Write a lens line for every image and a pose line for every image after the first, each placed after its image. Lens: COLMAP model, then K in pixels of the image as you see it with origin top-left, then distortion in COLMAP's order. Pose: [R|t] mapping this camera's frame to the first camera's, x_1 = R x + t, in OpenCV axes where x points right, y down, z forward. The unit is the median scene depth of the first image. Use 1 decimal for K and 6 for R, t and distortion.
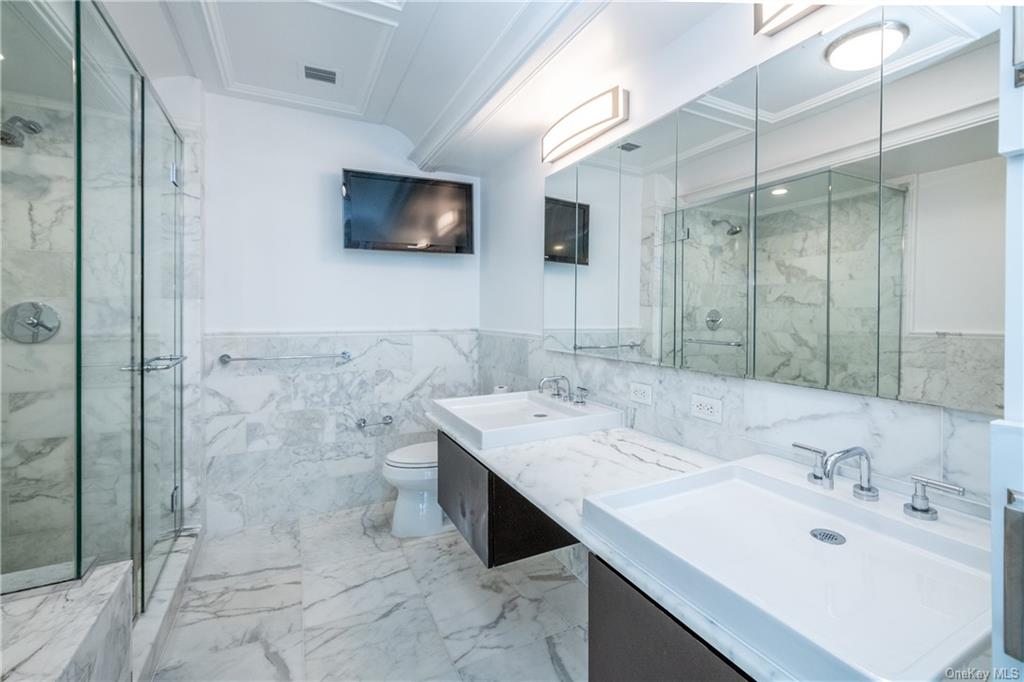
lens RADIAL K [[461.9, 0, 518.1], [0, 461.9, 313.6], [0, 0, 1]] dist [0.000164, 0.000209]
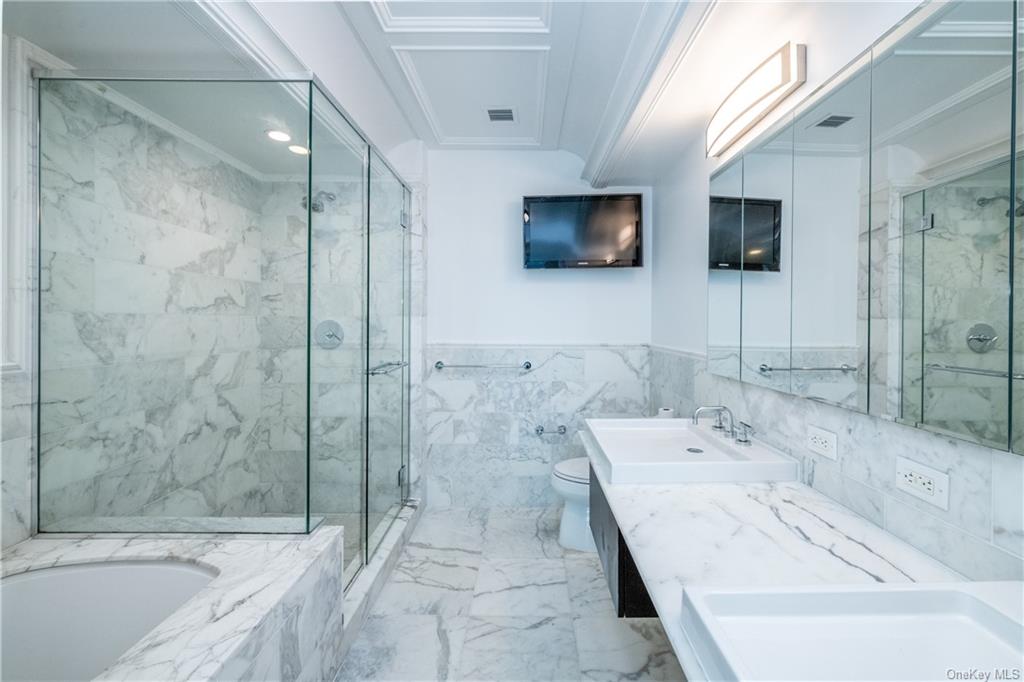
lens RADIAL K [[429.1, 0, 527.3], [0, 429.1, 321.8], [0, 0, 1]] dist [-0.001173, -0.000862]
pose [[0.897670, -0.005856, -0.440630, 0.087904], [0.004530, 0.999981, -0.004061, -0.012745], [0.440645, 0.001649, 0.897680, 0.101725]]
